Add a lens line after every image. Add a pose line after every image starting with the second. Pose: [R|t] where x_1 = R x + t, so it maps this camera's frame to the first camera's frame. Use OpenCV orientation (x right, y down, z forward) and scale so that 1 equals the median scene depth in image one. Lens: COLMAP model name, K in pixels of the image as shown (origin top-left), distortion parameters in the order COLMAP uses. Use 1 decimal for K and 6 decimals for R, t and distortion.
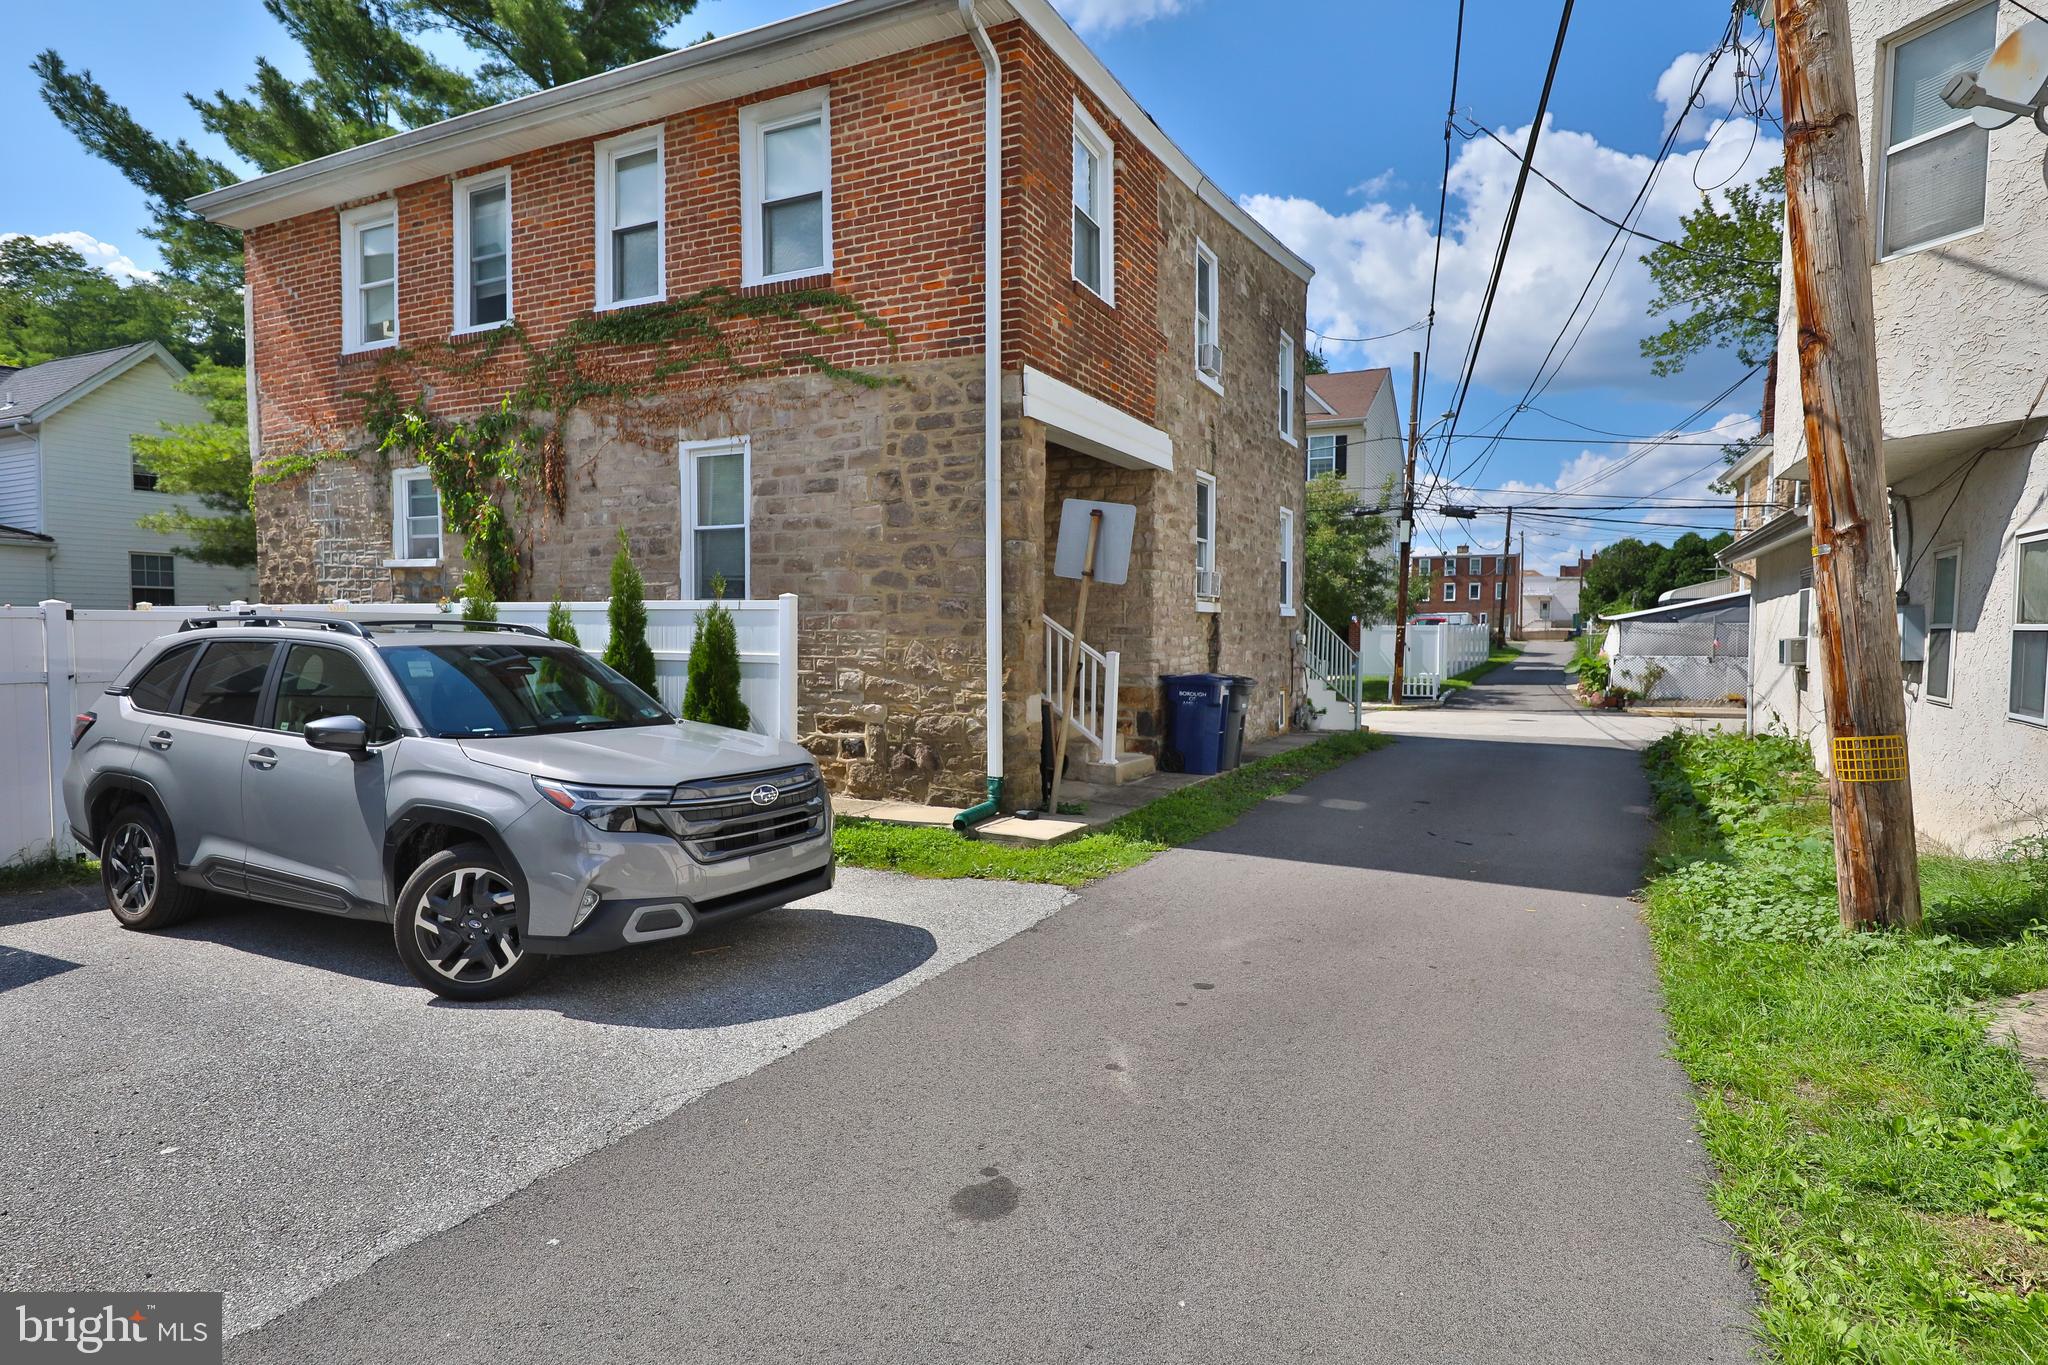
lens RADIAL K [[1015.8, 0, 1033.5], [0, 1015.8, 676.0], [0, 0, 1]] dist [0.021220, -0.008434]
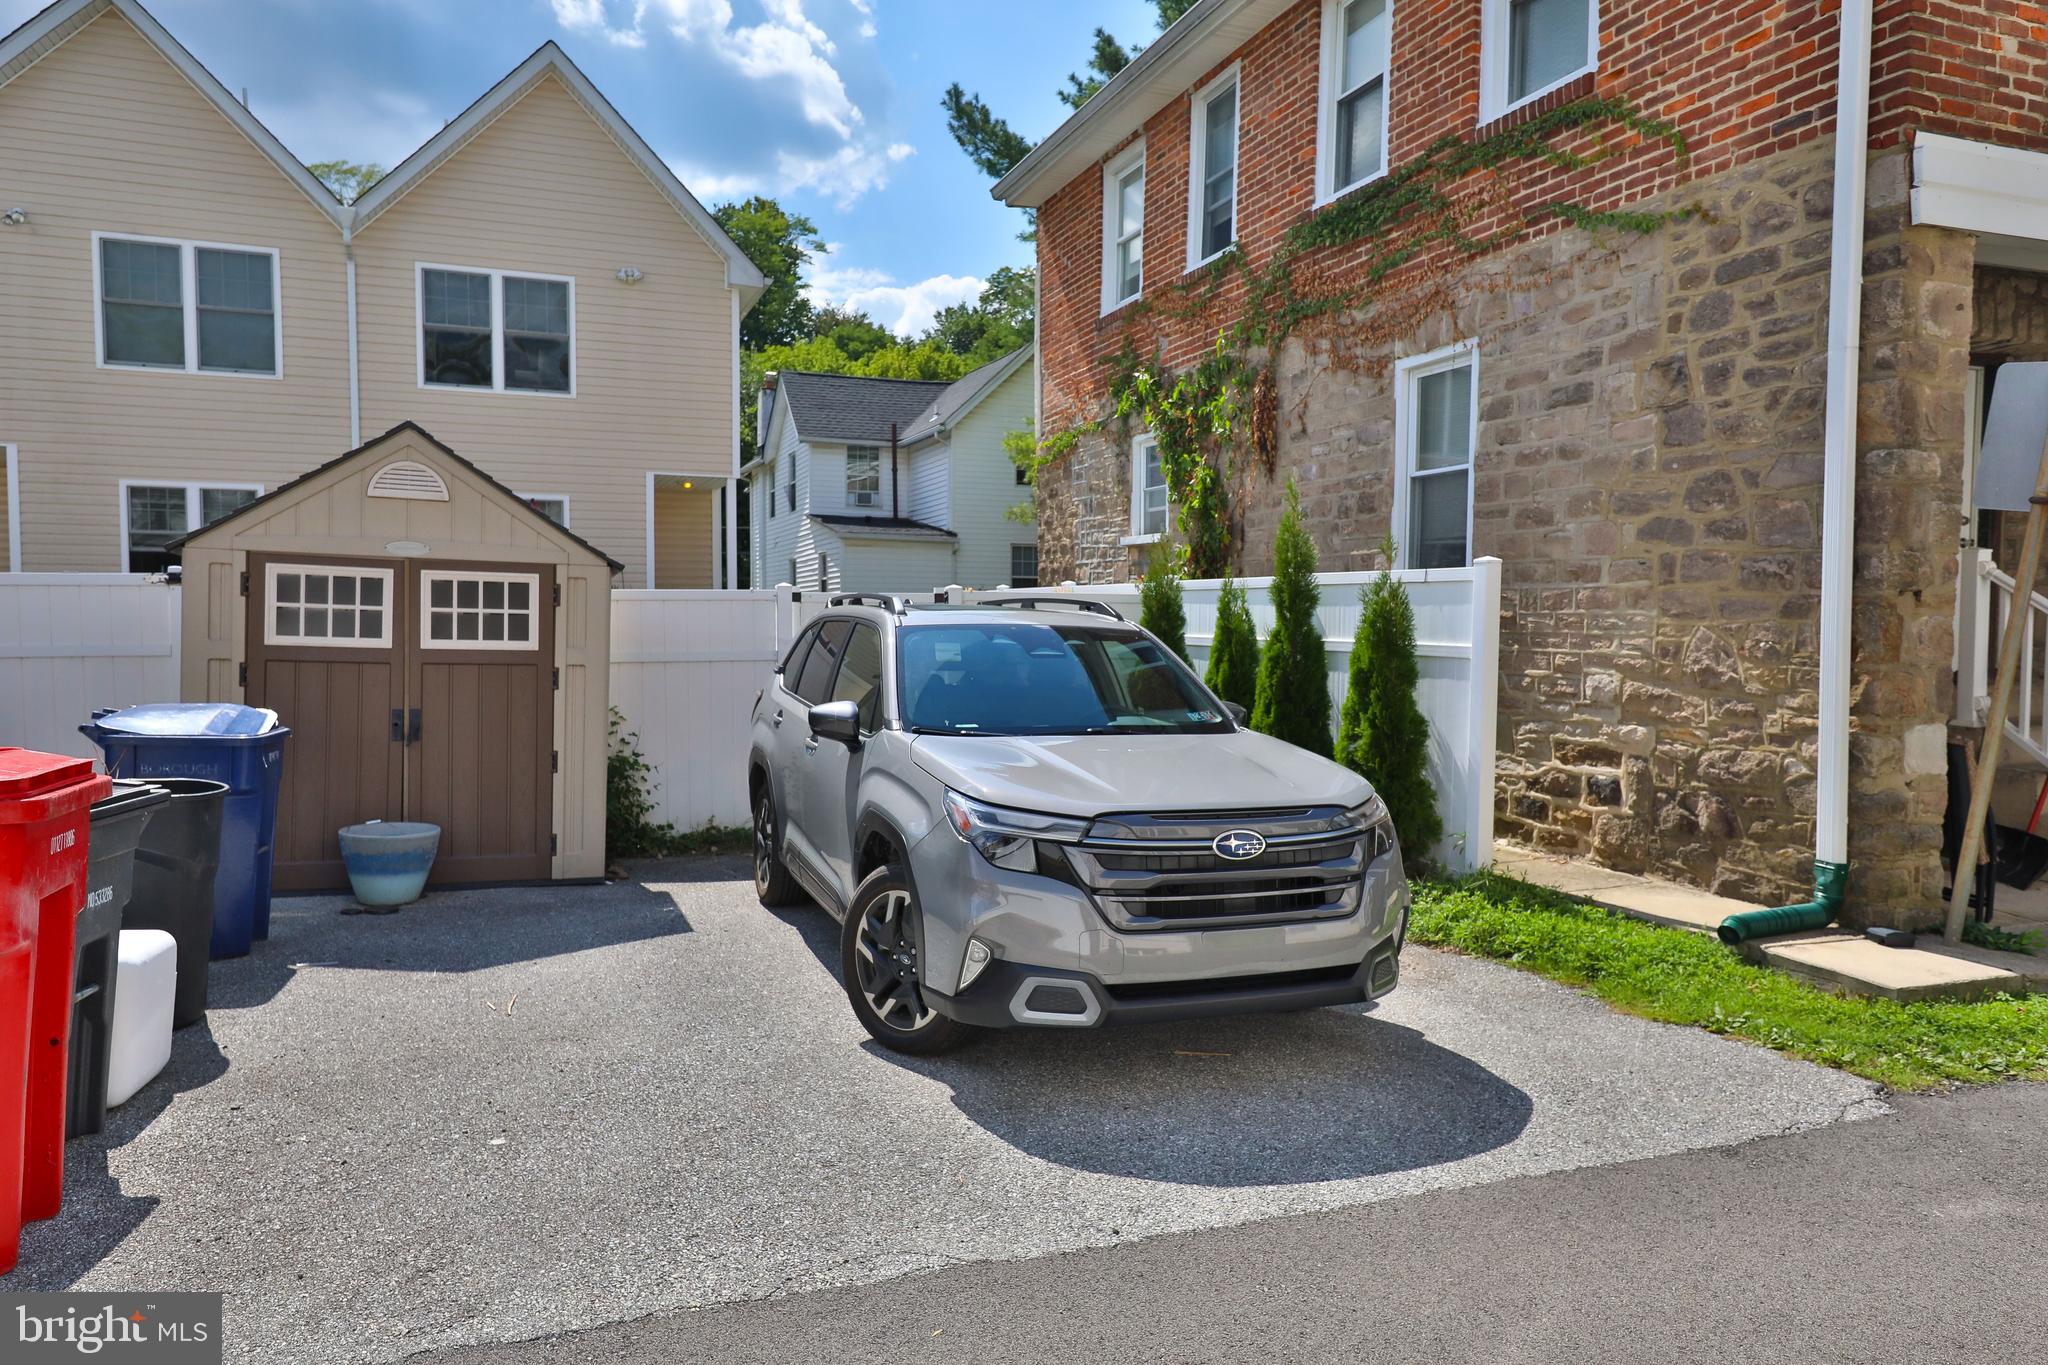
lens RADIAL K [[1287.5, 0, 1024.0], [0, 1287.5, 682.5], [0, 0, 1]] dist [0.013786, -0.001847]
pose [[0.747040, 0.034448, -0.663886, 0.099806], [-0.031921, 0.999363, 0.015935, -0.000234], [0.664012, 0.009288, 0.747664, 0.134804]]
